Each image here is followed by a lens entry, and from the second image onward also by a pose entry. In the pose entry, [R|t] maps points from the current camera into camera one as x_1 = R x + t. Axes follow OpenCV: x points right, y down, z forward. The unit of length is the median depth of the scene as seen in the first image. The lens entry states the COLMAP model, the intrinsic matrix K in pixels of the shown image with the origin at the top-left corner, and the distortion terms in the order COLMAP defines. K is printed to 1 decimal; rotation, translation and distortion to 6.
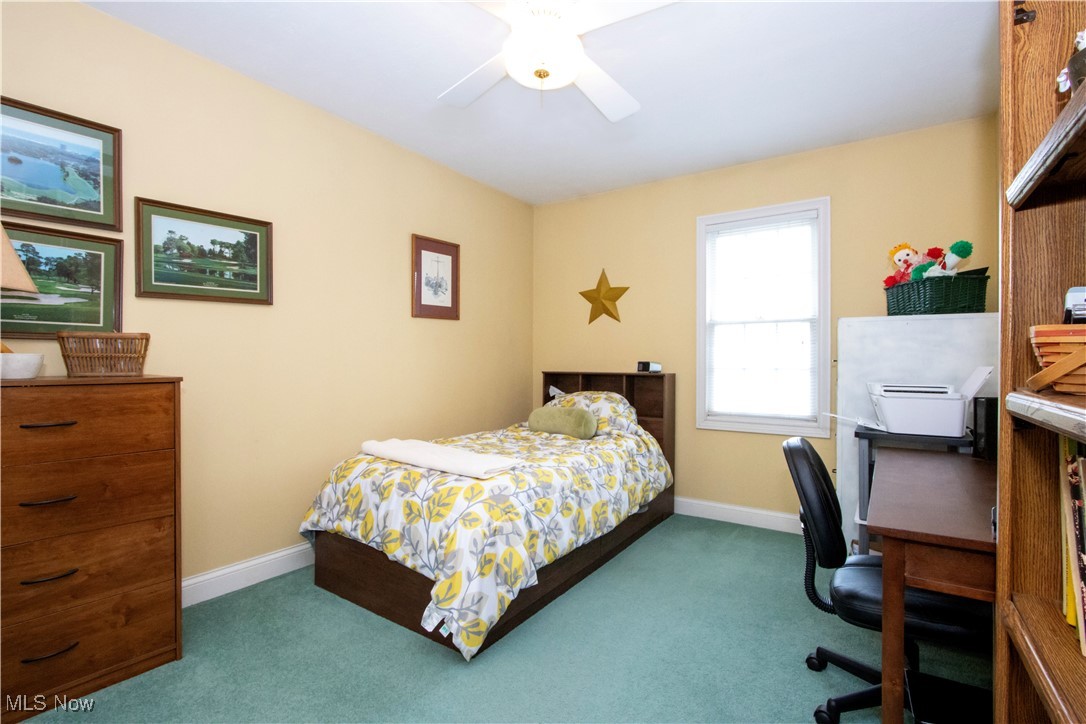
lens RADIAL K [[502.8, 0, 540.8], [0, 502.8, 360.2], [0, 0, 1]] dist [-0.021209, 0.004820]
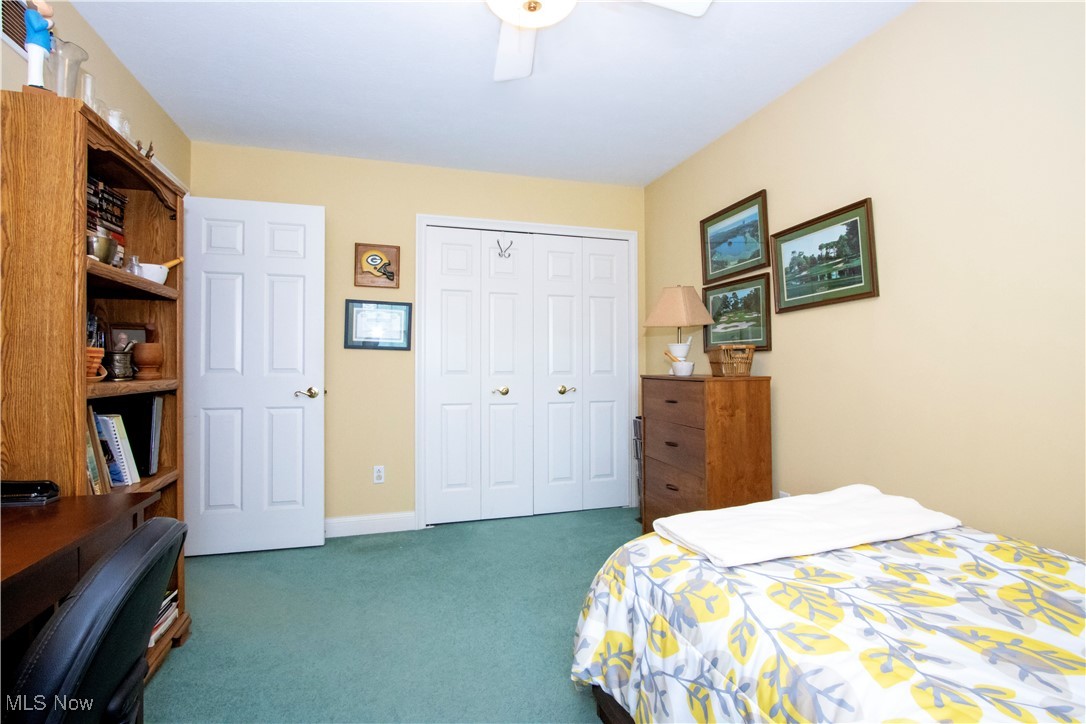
lens RADIAL K [[501.8, 0, 532.2], [0, 501.8, 363.3], [0, 0, 1]] dist [-0.015981, 0.000201]
pose [[-0.635034, -0.001332, -0.772483, 0.503864], [0.006388, 0.999955, -0.006975, 0.000864], [0.772458, -0.009364, -0.634997, 1.219773]]
